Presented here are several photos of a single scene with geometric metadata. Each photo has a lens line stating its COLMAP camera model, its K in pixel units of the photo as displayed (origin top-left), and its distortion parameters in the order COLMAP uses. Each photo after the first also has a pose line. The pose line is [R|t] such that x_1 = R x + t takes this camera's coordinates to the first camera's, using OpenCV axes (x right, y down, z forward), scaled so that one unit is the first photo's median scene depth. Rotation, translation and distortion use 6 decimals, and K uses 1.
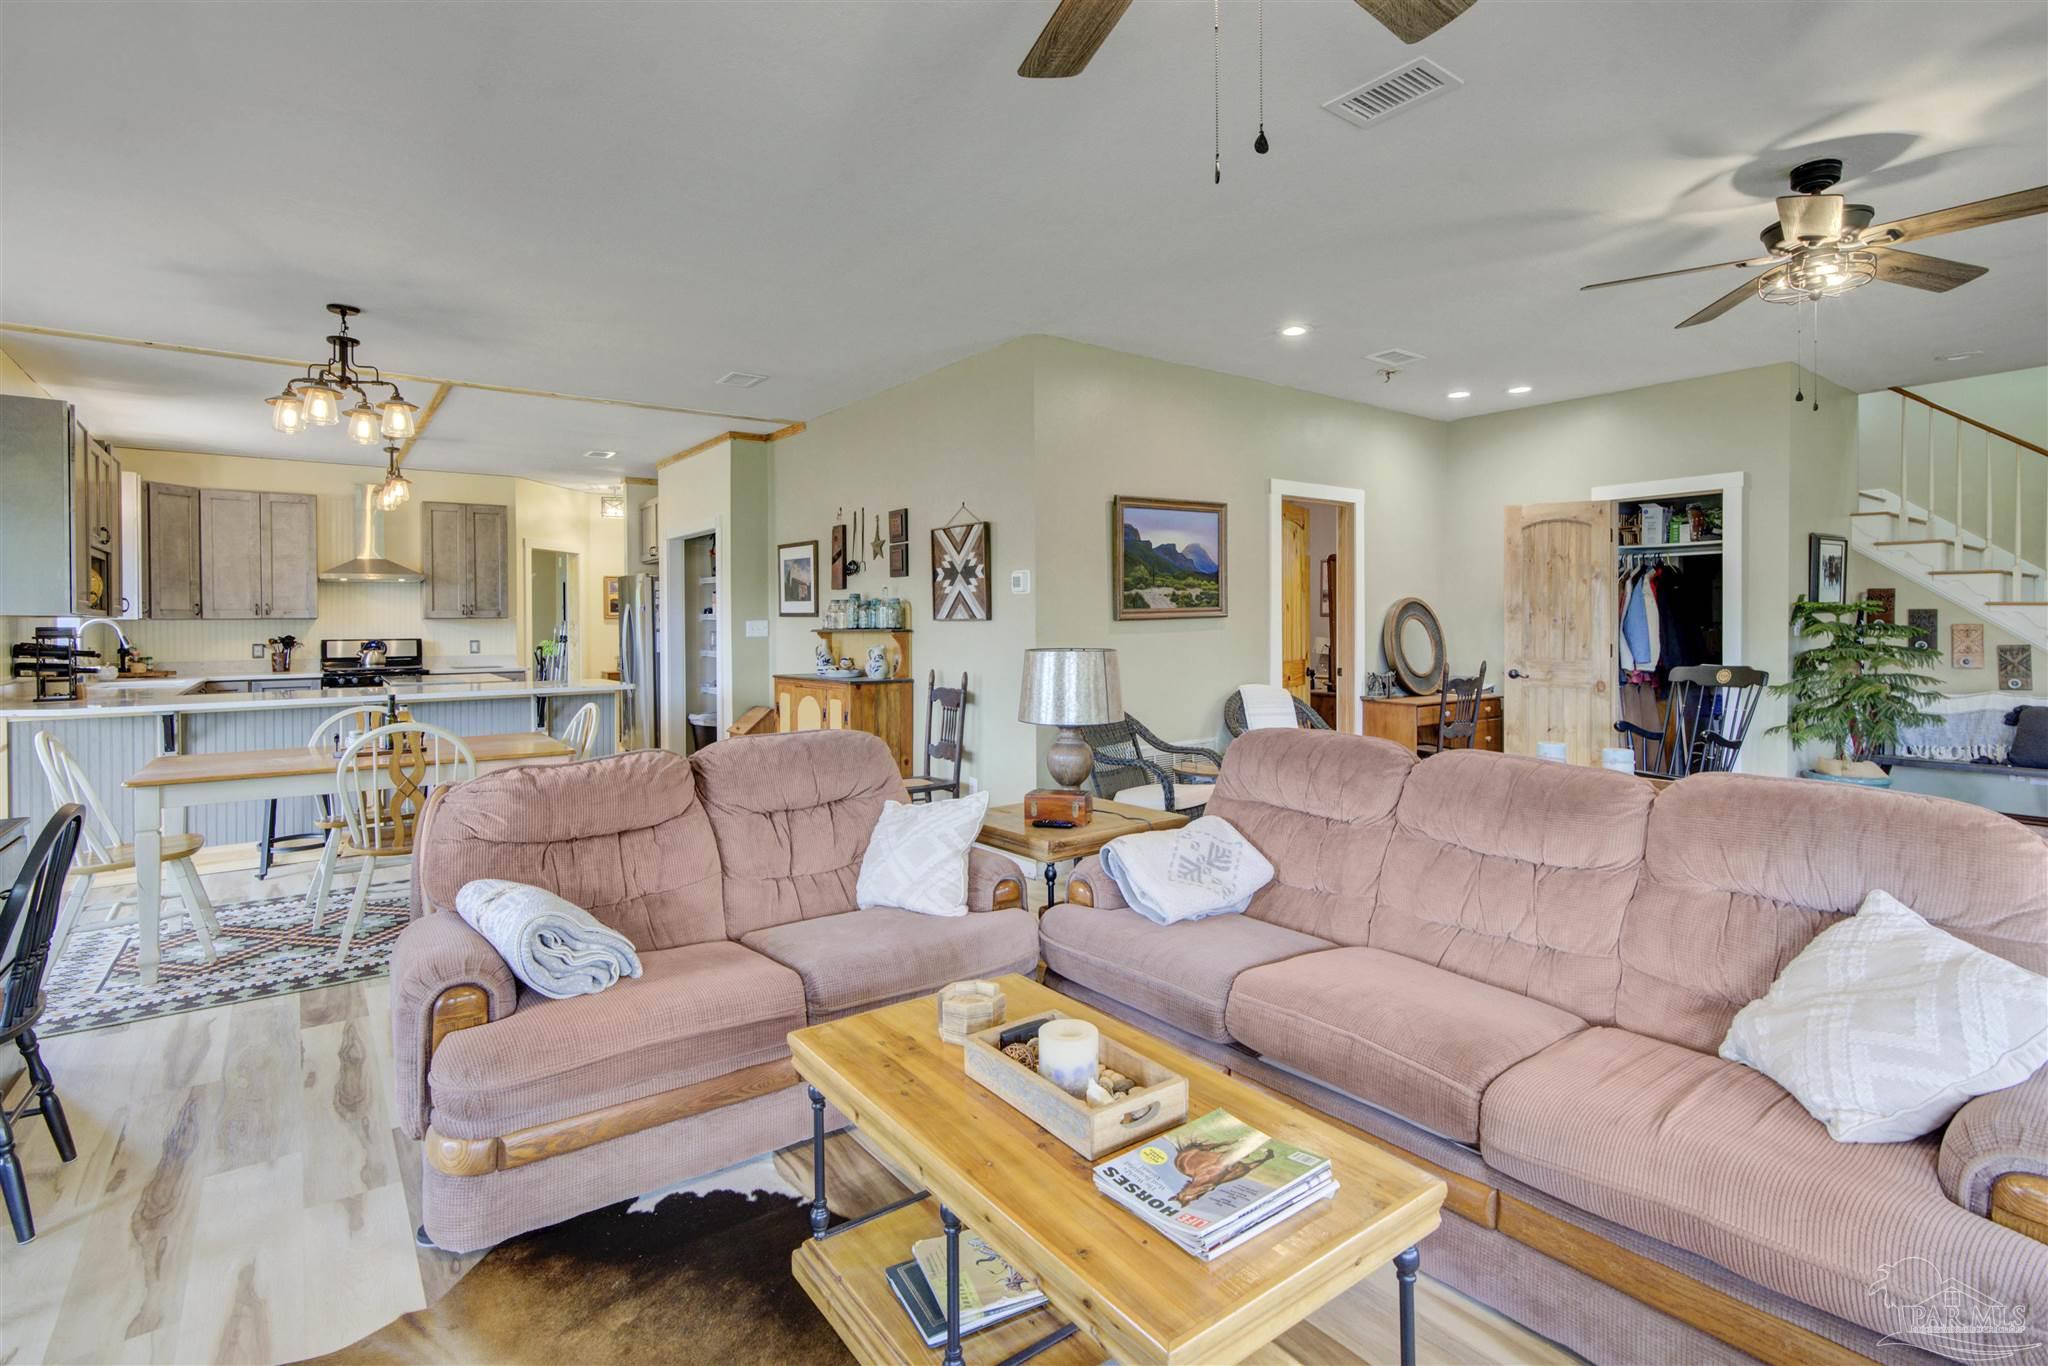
lens RADIAL K [[979.3, 0, 1024.9], [0, 979.3, 635.7], [0, 0, 1]] dist [0.001666, 0.000361]
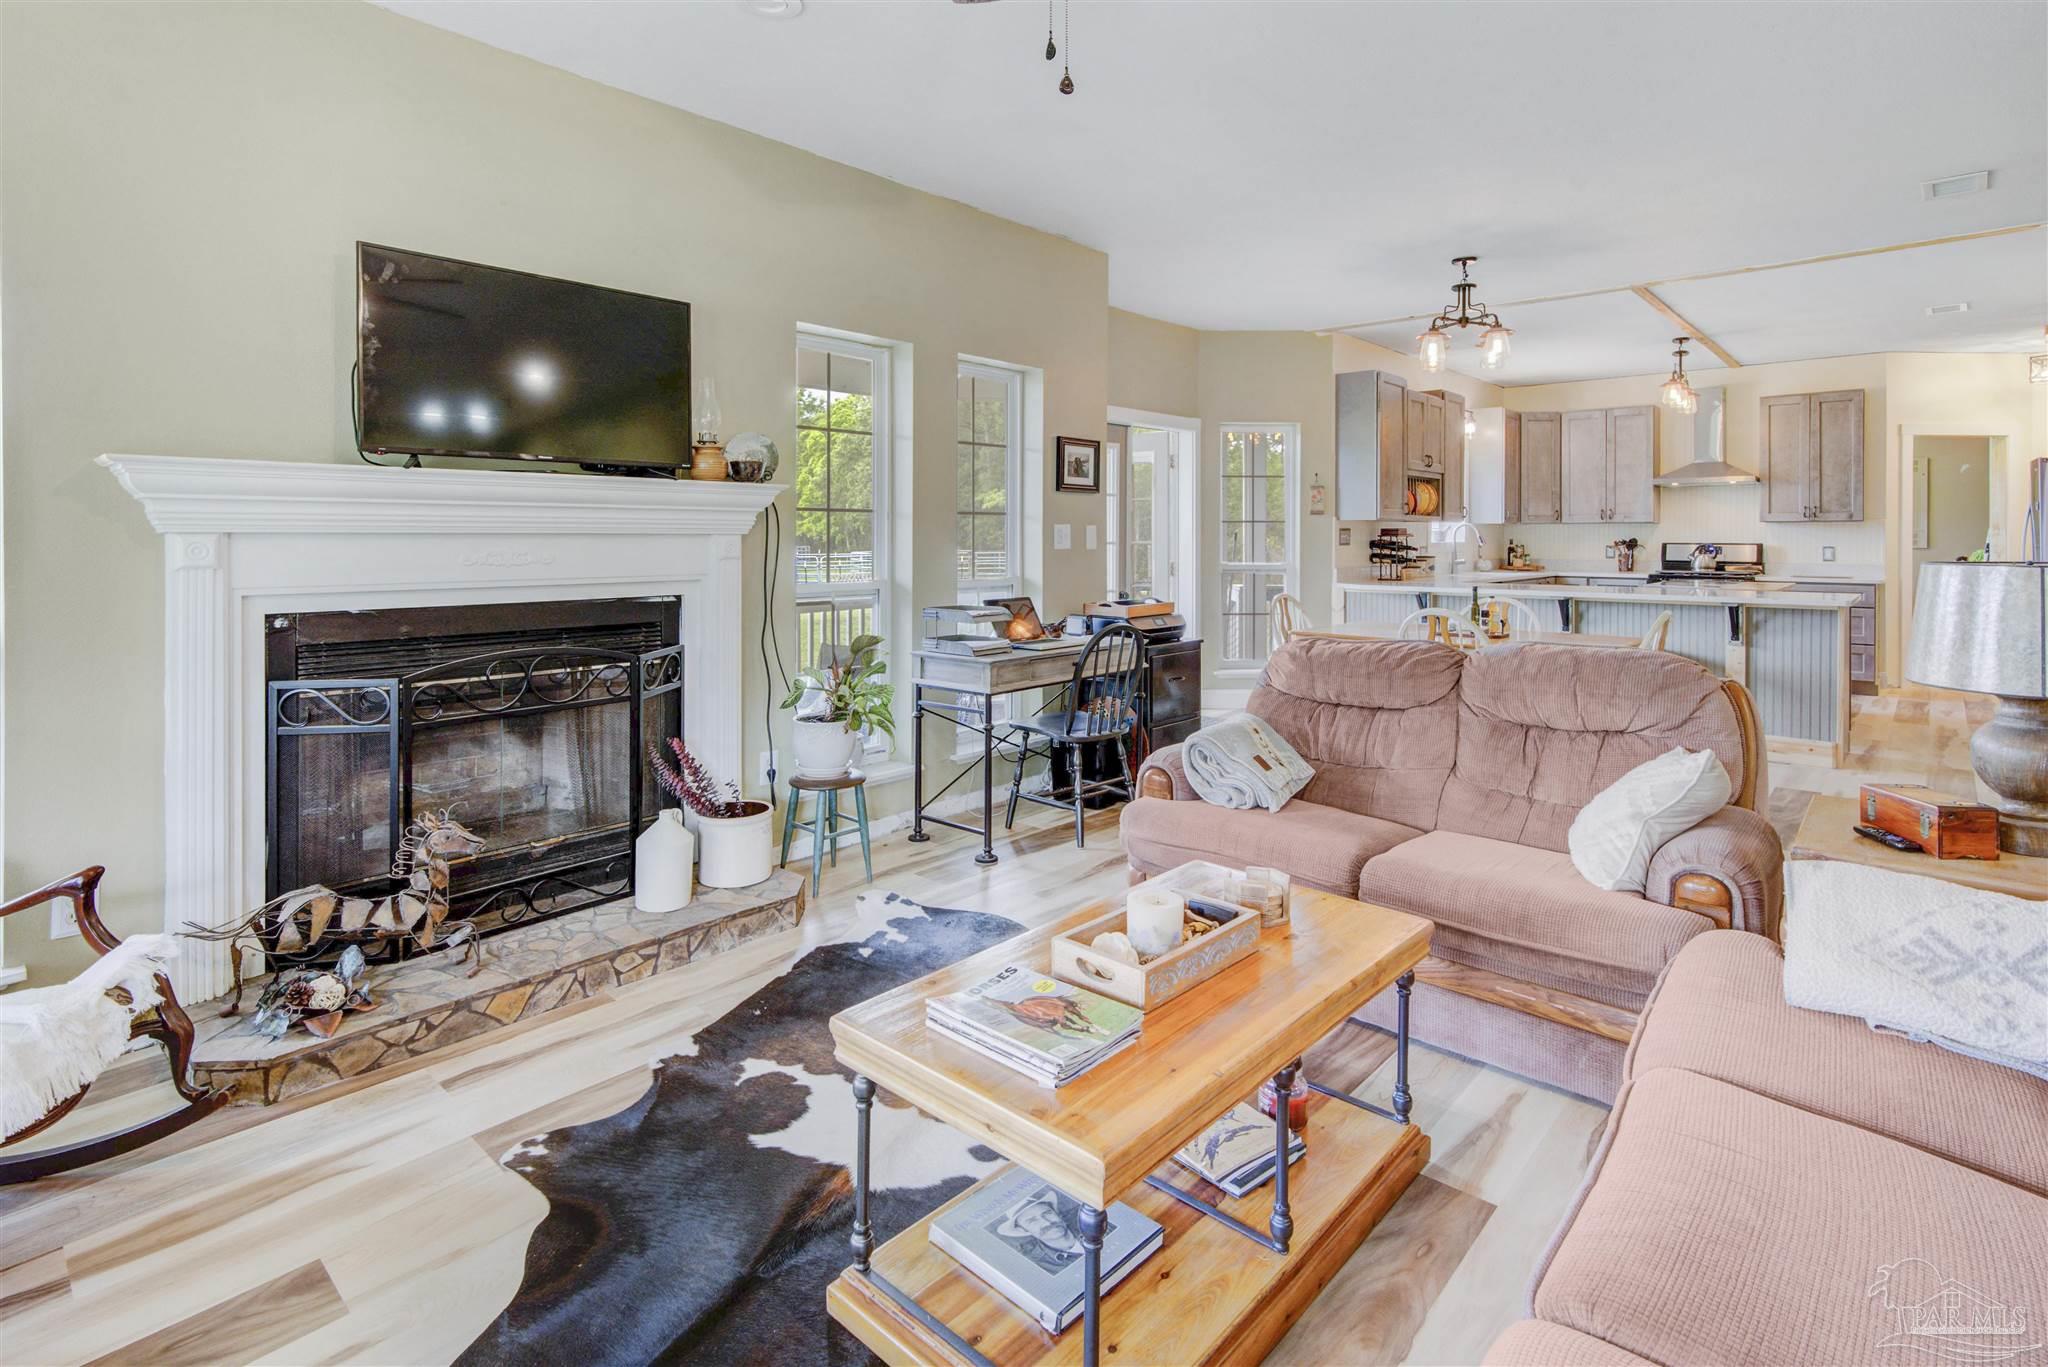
lens RADIAL K [[1017.0, 0, 1026.4], [0, 1017.0, 534.7], [0, 0, 1]] dist [0.000111, 0.000331]
pose [[0.191350, 0.007200, -0.981495, 0.235672], [-0.015240, 0.999874, 0.004364, 0.001309], [0.981404, 0.014123, 0.191436, 0.138884]]
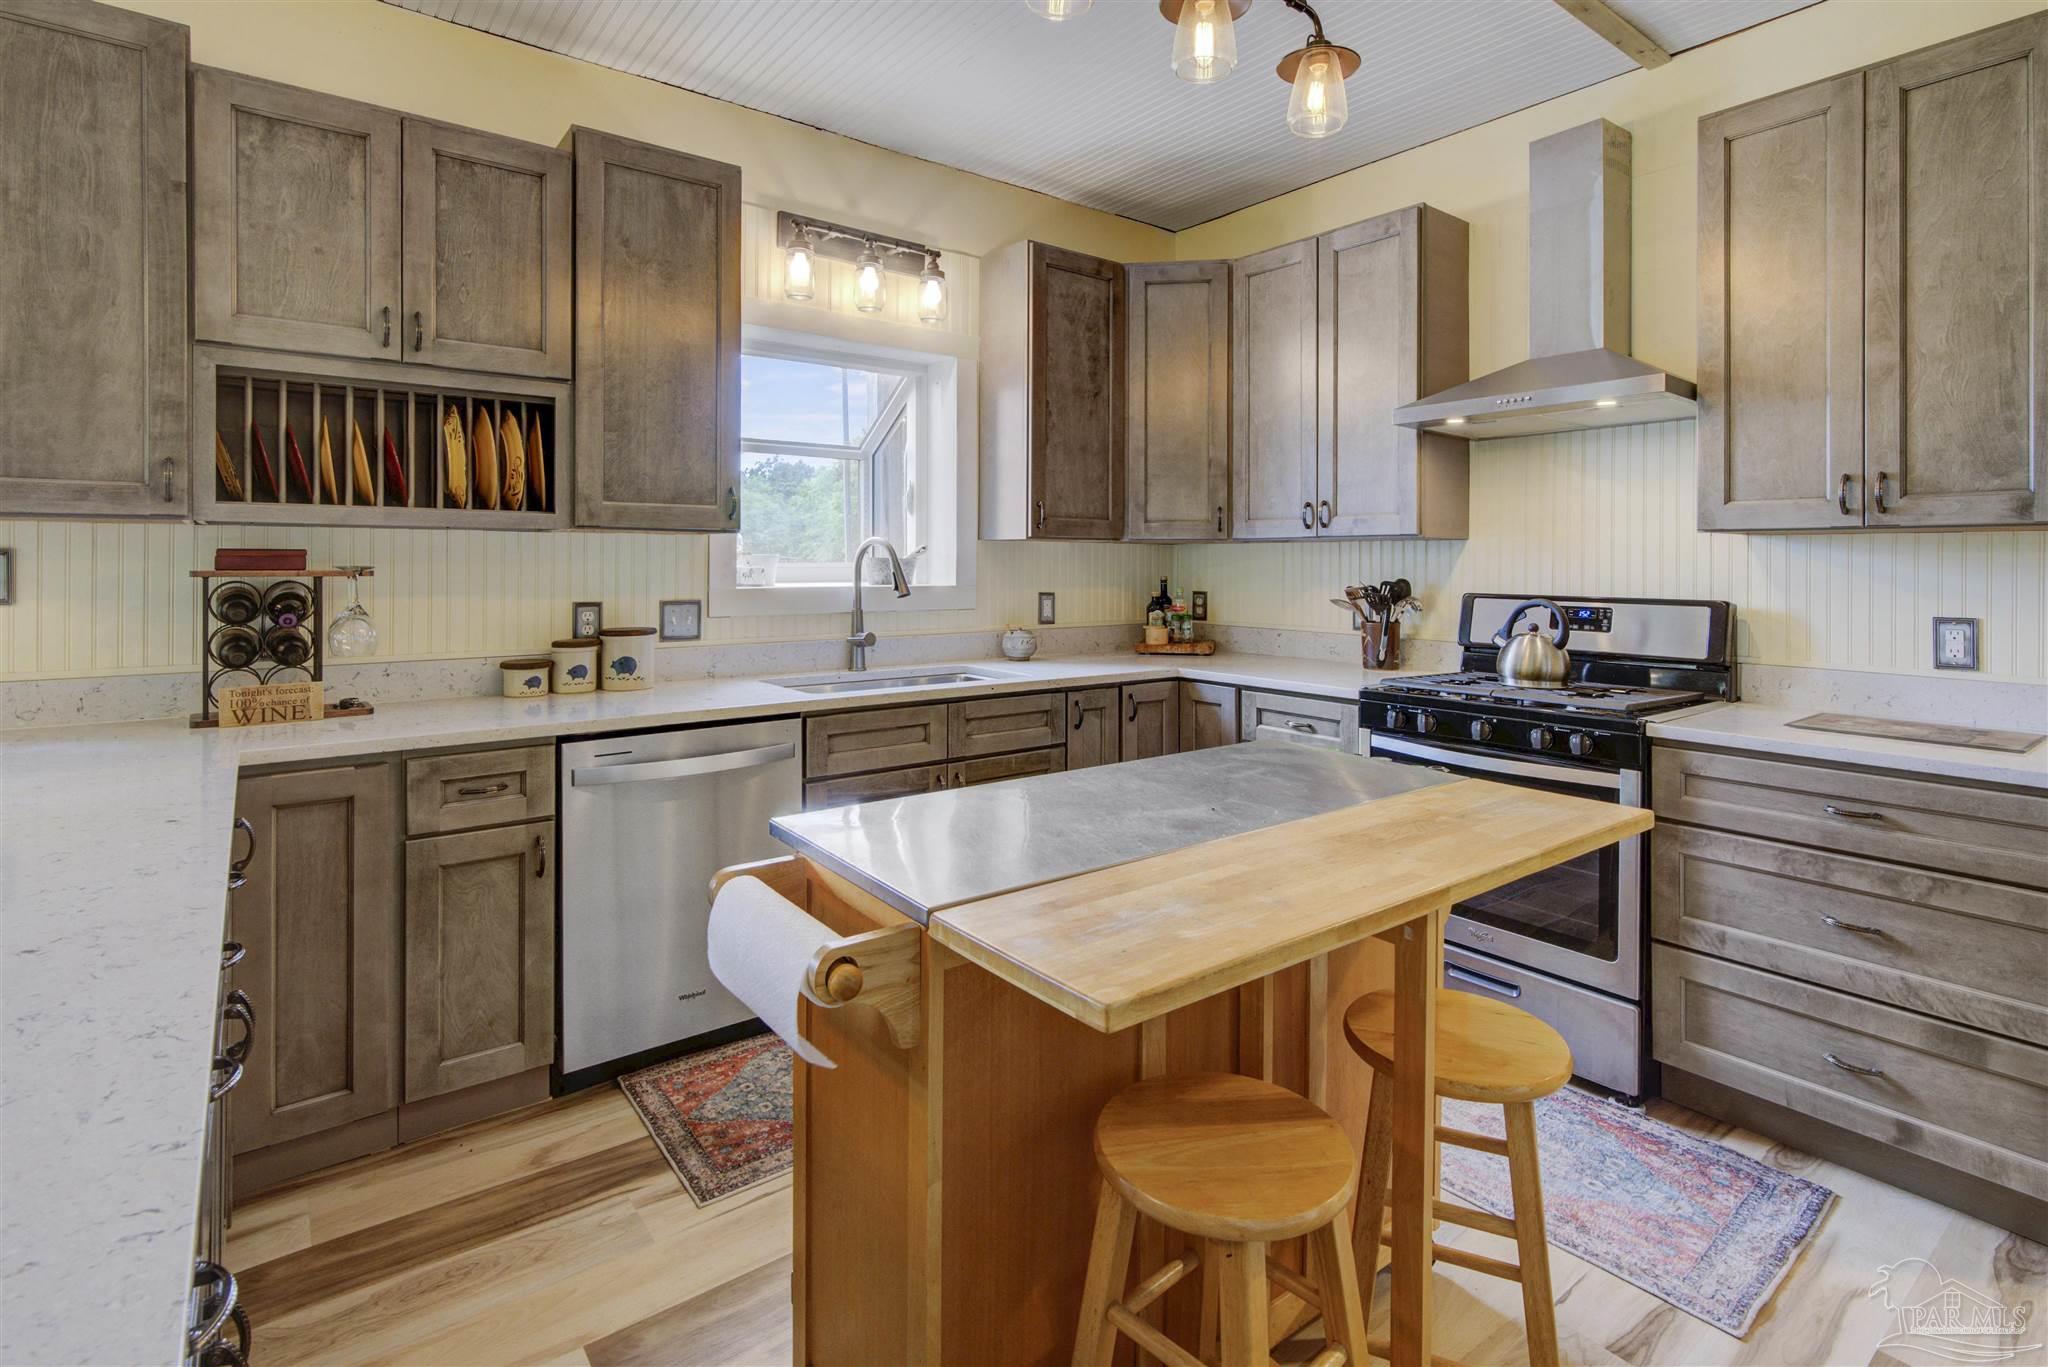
lens RADIAL K [[1006.2, 0, 1030.8], [0, 1006.2, 557.2], [0, 0, 1]] dist [0.001020, 0.000968]
pose [[0.016583, 0.004625, -0.999852, -0.365899], [-0.017571, 0.999836, 0.004333, -0.009104], [0.999708, 0.017497, 0.016661, 0.902944]]
